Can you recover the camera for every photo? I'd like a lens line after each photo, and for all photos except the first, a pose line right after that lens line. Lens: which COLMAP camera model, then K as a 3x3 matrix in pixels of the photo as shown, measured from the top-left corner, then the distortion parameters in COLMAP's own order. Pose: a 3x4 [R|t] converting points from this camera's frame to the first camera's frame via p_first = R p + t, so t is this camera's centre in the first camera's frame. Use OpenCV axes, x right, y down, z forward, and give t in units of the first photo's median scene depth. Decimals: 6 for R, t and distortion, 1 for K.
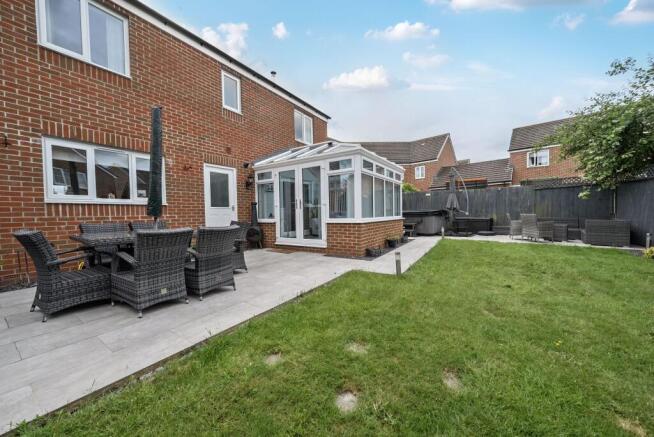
lens RADIAL K [[247.0, 0, 327.0], [0, 247.0, 218.5], [0, 0, 1]] dist [-0.000734, 0.000156]
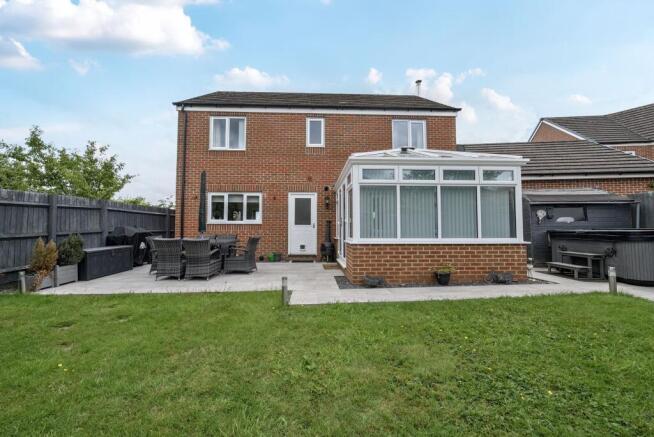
lens RADIAL K [[247.0, 0, 327.0], [0, 247.0, 218.5], [0, 0, 1]] dist [-0.000734, 0.000156]
pose [[0.576315, -0.018496, -0.817018, 0.633486], [-0.026985, 0.998768, -0.041645, -0.026129], [0.816782, 0.046048, 0.575106, 0.343355]]
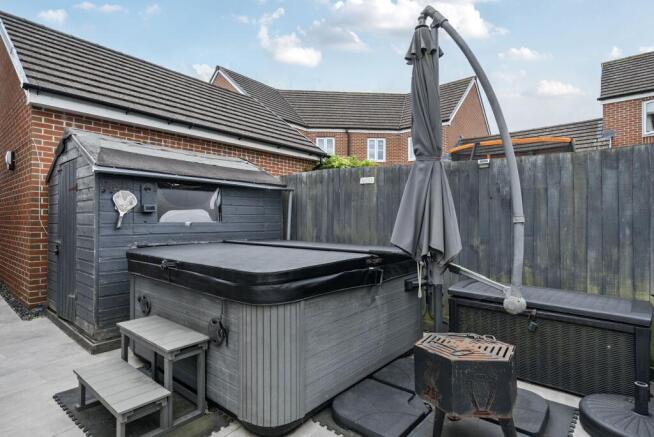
lens RADIAL K [[340.5, 0, 327.0], [0, 340.5, 218.5], [0, 0, 1]] dist [0.001365, 0.000227]
pose [[0.999246, 0.027428, 0.027496, 0.610845], [-0.026798, 0.999376, -0.023023, -0.078480], [-0.028110, 0.022269, 0.999357, 1.085052]]
